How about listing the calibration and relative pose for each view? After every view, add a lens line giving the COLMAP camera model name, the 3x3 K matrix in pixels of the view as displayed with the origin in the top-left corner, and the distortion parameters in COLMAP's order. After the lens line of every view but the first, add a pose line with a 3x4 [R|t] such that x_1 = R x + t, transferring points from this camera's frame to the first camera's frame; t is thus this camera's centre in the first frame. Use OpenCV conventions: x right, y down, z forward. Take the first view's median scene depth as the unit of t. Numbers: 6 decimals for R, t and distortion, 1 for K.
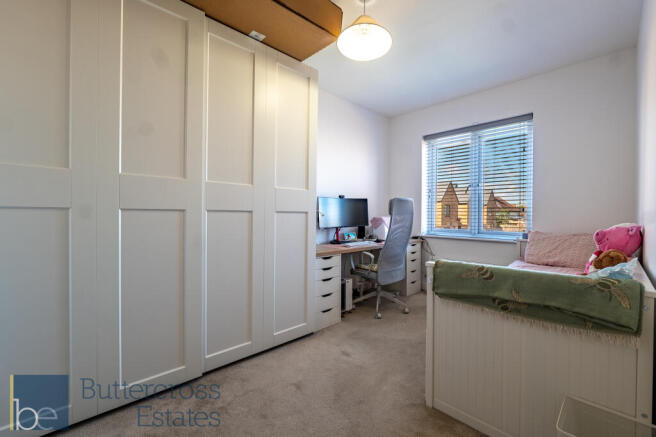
lens RADIAL K [[276.6, 0, 342.8], [0, 276.6, 216.7], [0, 0, 1]] dist [-0.015207, 0.000252]
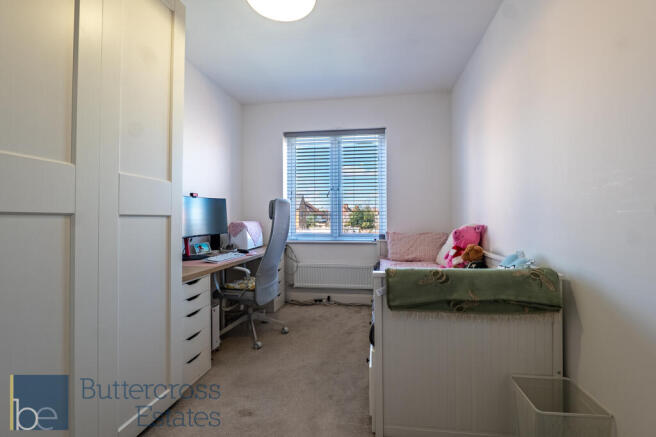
lens RADIAL K [[283.0, 0, 328.6], [0, 283.0, 216.1], [0, 0, 1]] dist [-0.011024, 0.000086]
pose [[0.791325, -0.003689, 0.611384, -0.215949], [0.013297, 0.999849, -0.011177, -0.003457], [-0.611251, 0.016974, 0.791255, 0.228980]]
